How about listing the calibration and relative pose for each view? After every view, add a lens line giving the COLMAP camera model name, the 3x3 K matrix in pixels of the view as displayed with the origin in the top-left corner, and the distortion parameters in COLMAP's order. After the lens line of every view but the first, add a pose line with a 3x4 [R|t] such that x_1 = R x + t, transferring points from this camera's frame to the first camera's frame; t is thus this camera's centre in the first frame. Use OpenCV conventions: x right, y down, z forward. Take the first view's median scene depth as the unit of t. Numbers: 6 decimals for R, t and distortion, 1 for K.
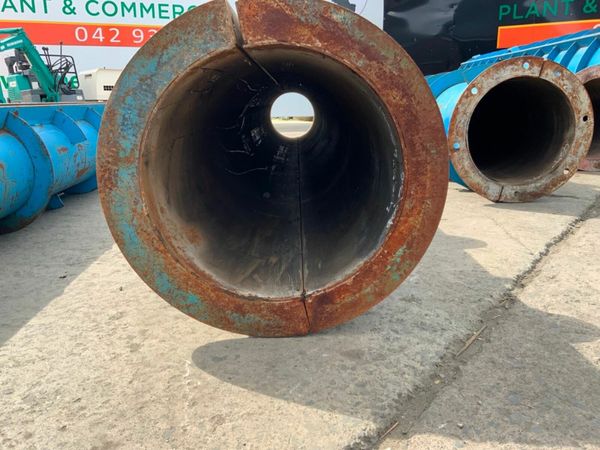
lens RADIAL K [[492.8, 0, 297.0], [0, 492.8, 228.9], [0, 0, 1]] dist [0.073493, -0.139549]
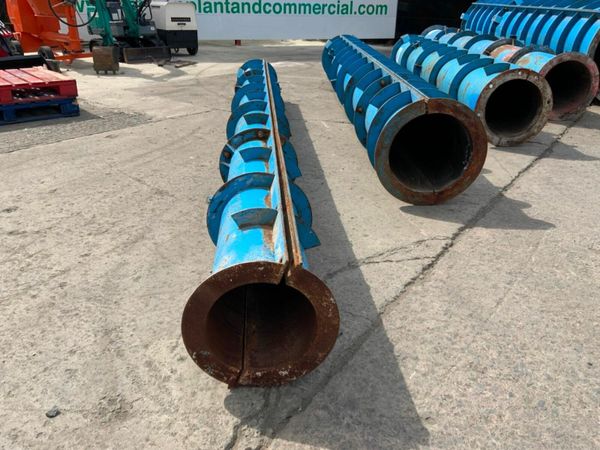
lens RADIAL K [[492.8, 0, 299.2], [0, 492.8, 225.6], [0, 0, 1]] dist [0.073493, -0.139549]
pose [[0.999322, 0.017546, 0.032376, -0.407974], [-0.023153, 0.983046, 0.181890, -0.086903], [-0.028635, -0.182516, 0.982786, -0.894647]]
